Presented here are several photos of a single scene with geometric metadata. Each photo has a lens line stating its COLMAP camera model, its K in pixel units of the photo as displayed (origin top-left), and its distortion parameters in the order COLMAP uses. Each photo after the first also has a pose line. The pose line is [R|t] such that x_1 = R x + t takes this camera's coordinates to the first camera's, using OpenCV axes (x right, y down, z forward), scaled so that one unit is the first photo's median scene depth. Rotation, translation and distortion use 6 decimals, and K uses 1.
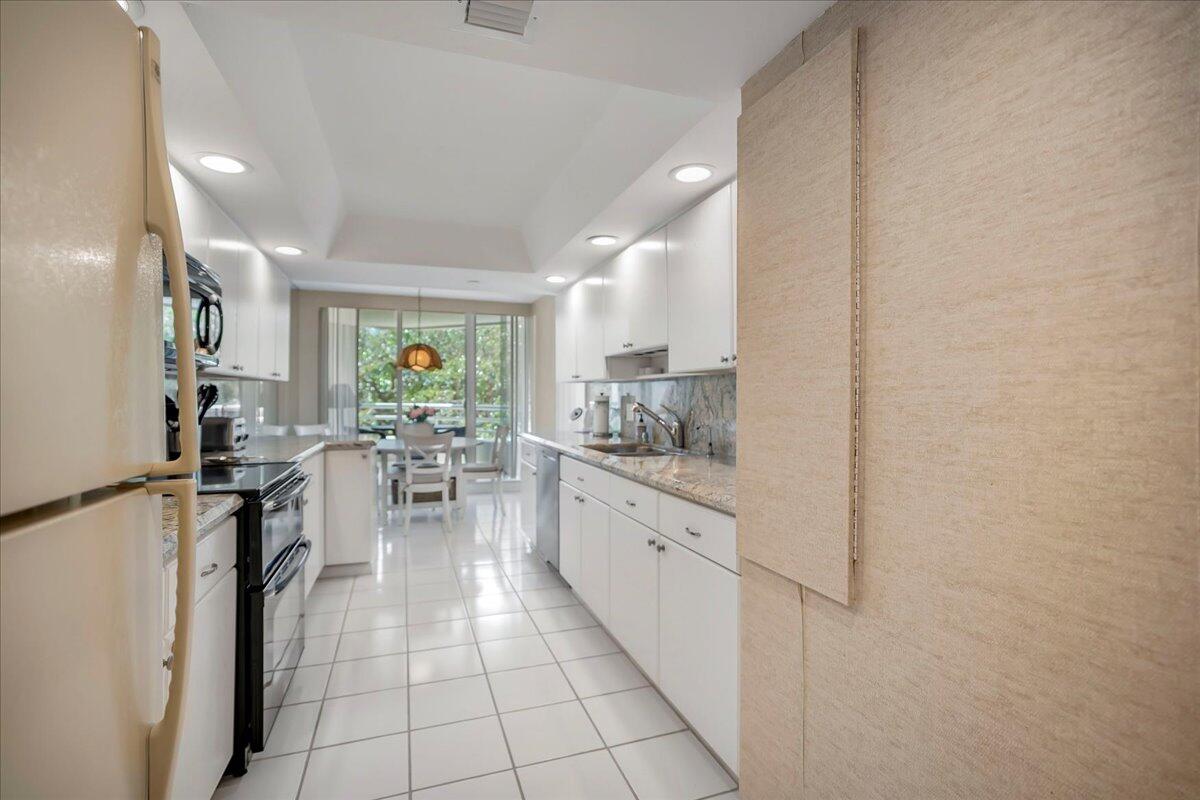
lens RADIAL K [[554.4, 0, 592.7], [0, 554.4, 387.2], [0, 0, 1]] dist [-0.012648, 0.008291]
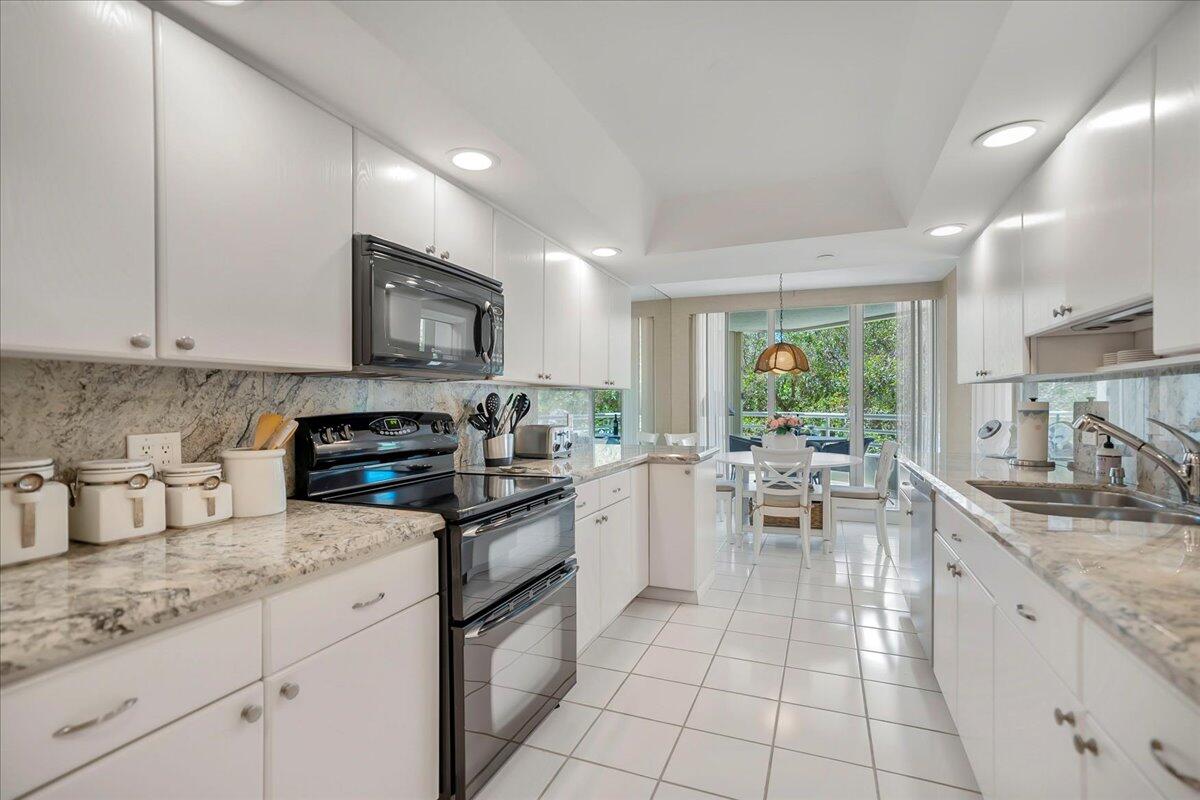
lens RADIAL K [[554.4, 0, 606.0], [0, 554.4, 409.7], [0, 0, 1]] dist [-0.012648, 0.008291]
pose [[0.754543, 0.002678, -0.656245, 0.069756], [0.014972, 0.999661, 0.021294, 0.003846], [0.656080, -0.025893, 0.754247, 0.237860]]
